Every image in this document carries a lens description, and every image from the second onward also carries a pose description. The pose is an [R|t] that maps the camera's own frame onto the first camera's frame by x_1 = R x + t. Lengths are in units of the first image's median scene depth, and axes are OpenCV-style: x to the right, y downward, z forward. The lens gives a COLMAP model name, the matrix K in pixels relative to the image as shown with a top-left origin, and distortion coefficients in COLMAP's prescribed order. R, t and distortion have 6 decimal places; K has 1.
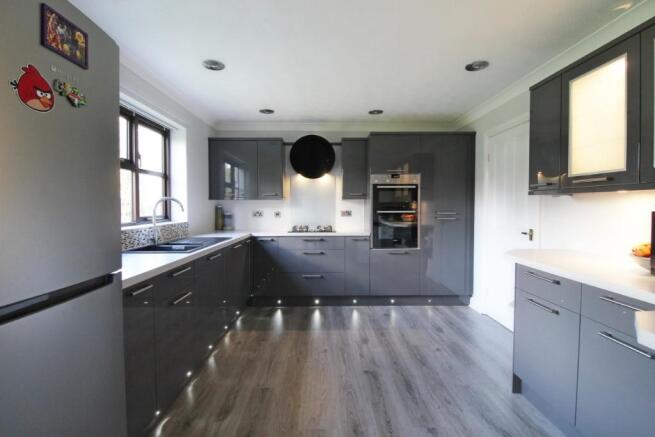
lens RADIAL K [[301.6, 0, 327.8], [0, 301.6, 215.2], [0, 0, 1]] dist [-0.000426, -0.000154]
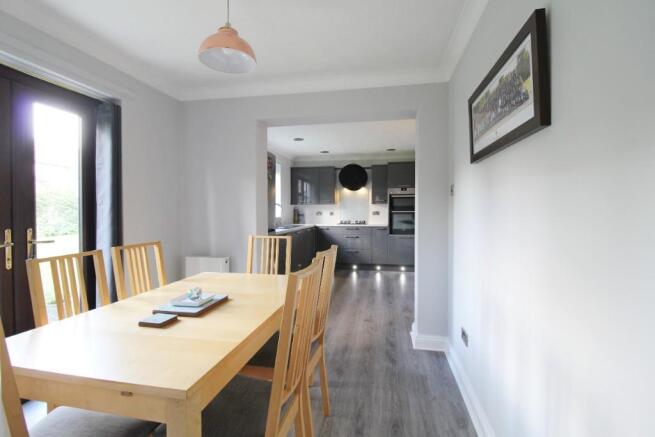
lens RADIAL K [[301.6, 0, 324.6], [0, 301.6, 216.1], [0, 0, 1]] dist [-0.000426, -0.000154]
pose [[0.977760, 0.002840, -0.209709, 0.138185], [-0.004575, 0.999959, -0.007792, 0.024321], [0.209679, 0.008578, 0.977733, -0.587512]]
